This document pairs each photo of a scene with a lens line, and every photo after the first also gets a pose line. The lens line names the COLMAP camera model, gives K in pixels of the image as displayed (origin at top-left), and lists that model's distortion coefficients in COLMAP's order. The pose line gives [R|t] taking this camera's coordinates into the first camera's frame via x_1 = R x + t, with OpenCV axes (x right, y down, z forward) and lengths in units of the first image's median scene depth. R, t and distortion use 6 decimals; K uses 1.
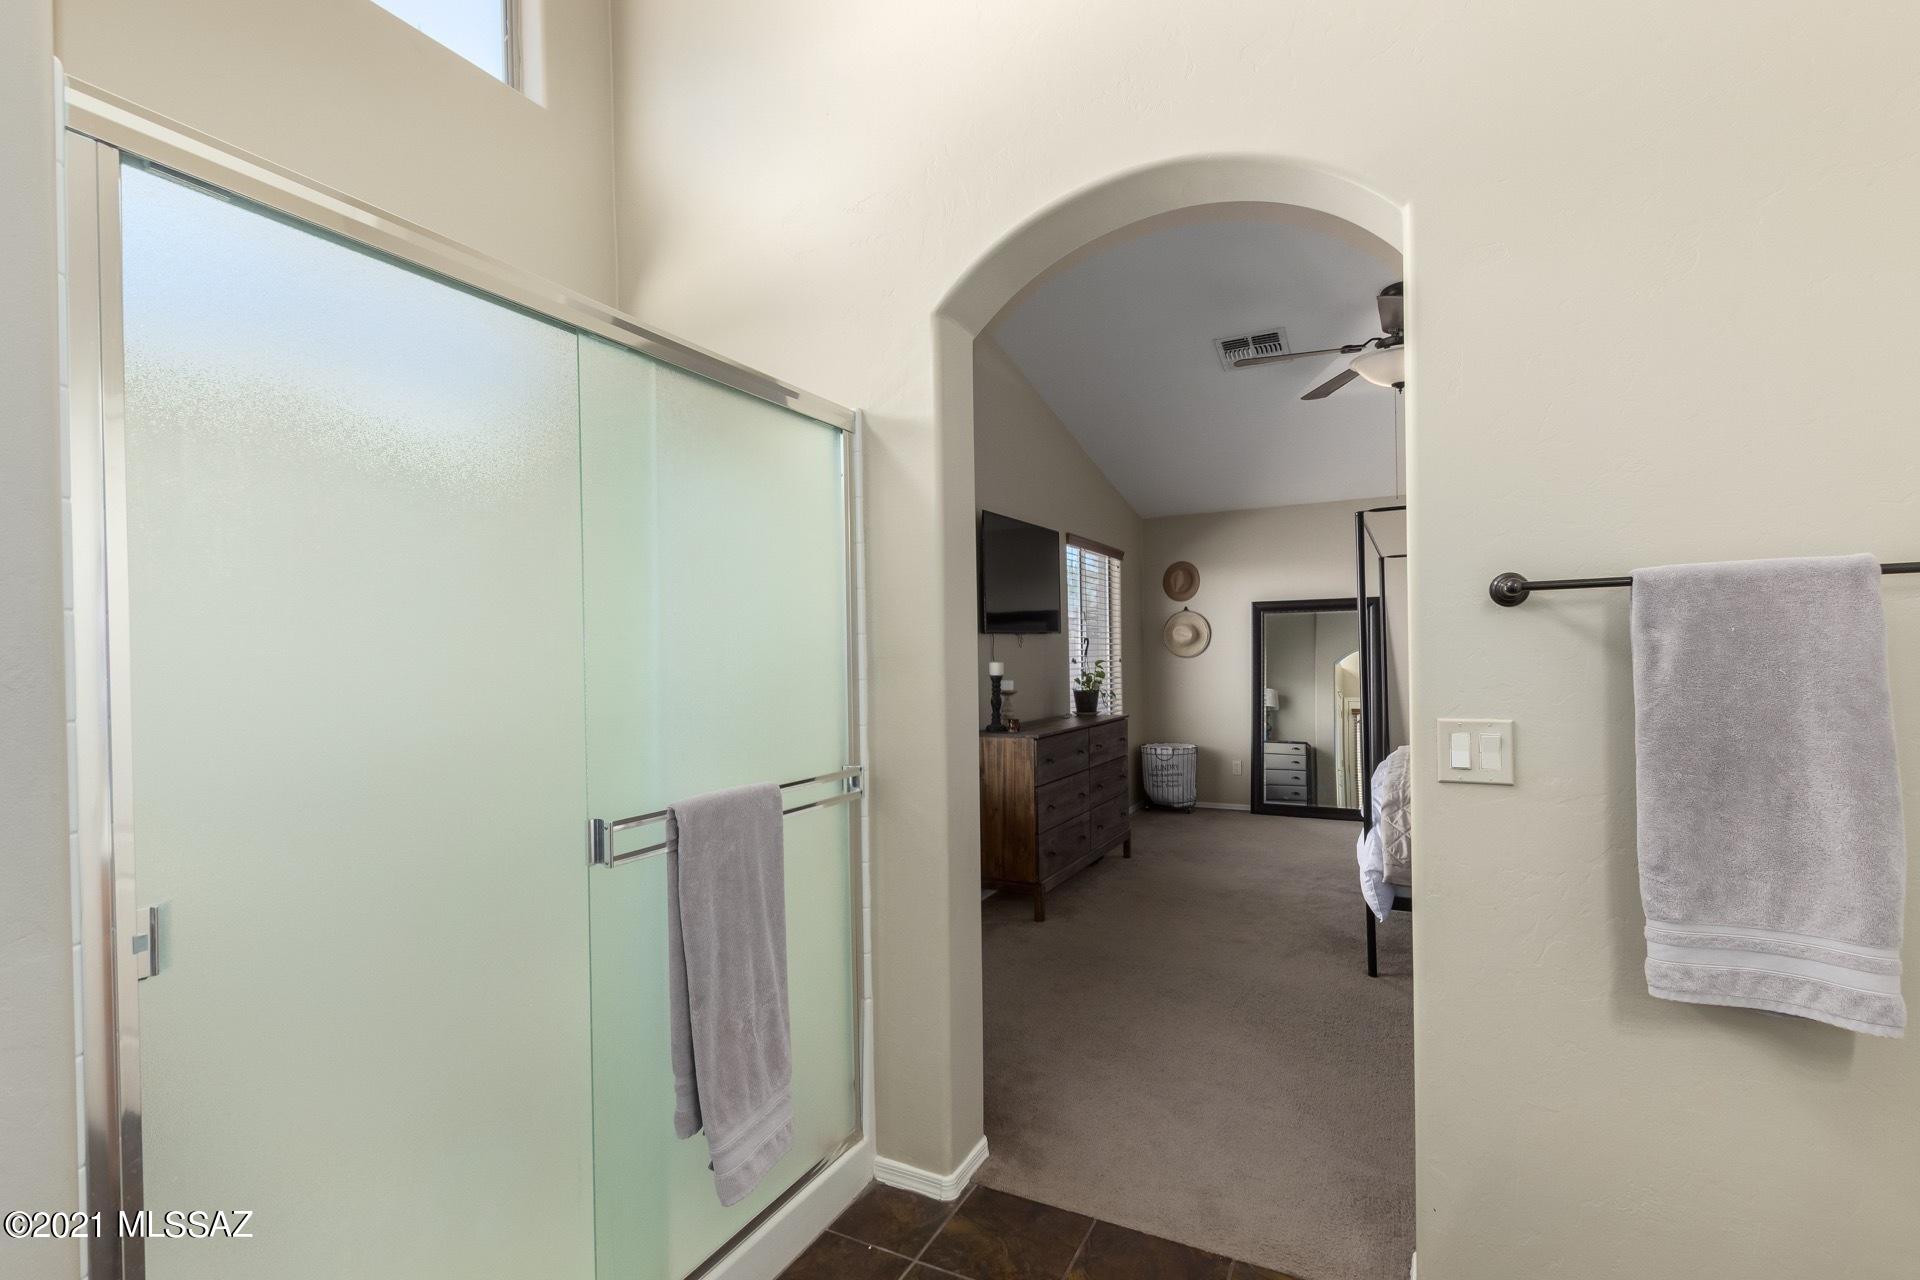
lens RADIAL K [[880.6, 0, 959.6], [0, 880.6, 648.3], [0, 0, 1]] dist [0.004560, 0.000655]
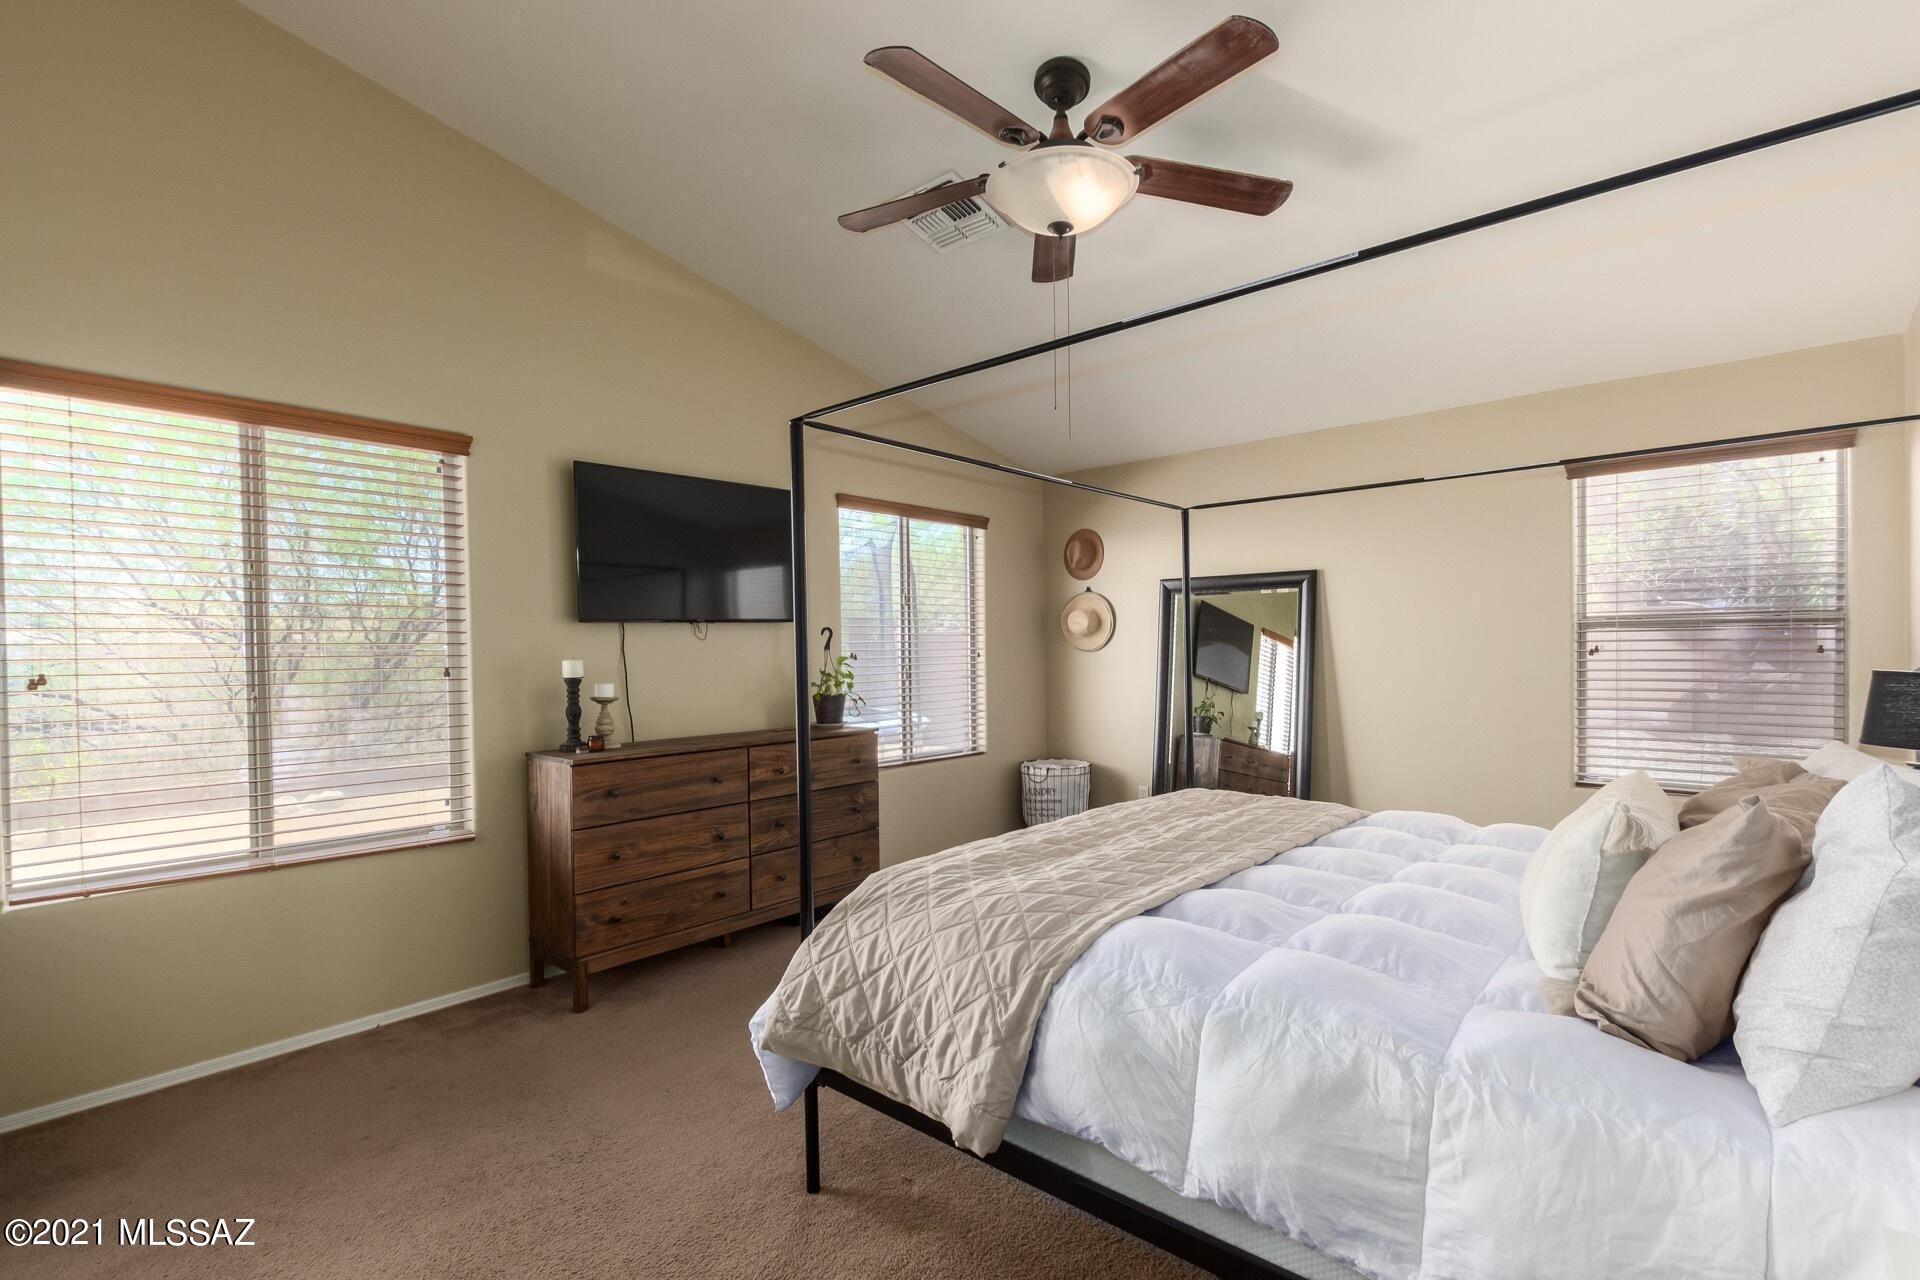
lens RADIAL K [[880.6, 0, 962.3], [0, 880.6, 644.7], [0, 0, 1]] dist [0.004560, 0.000655]
pose [[0.971617, 0.001237, -0.236556, 0.351466], [0.000560, 0.999972, 0.007528, -0.001785], [0.236558, -0.007447, 0.971589, 0.220443]]
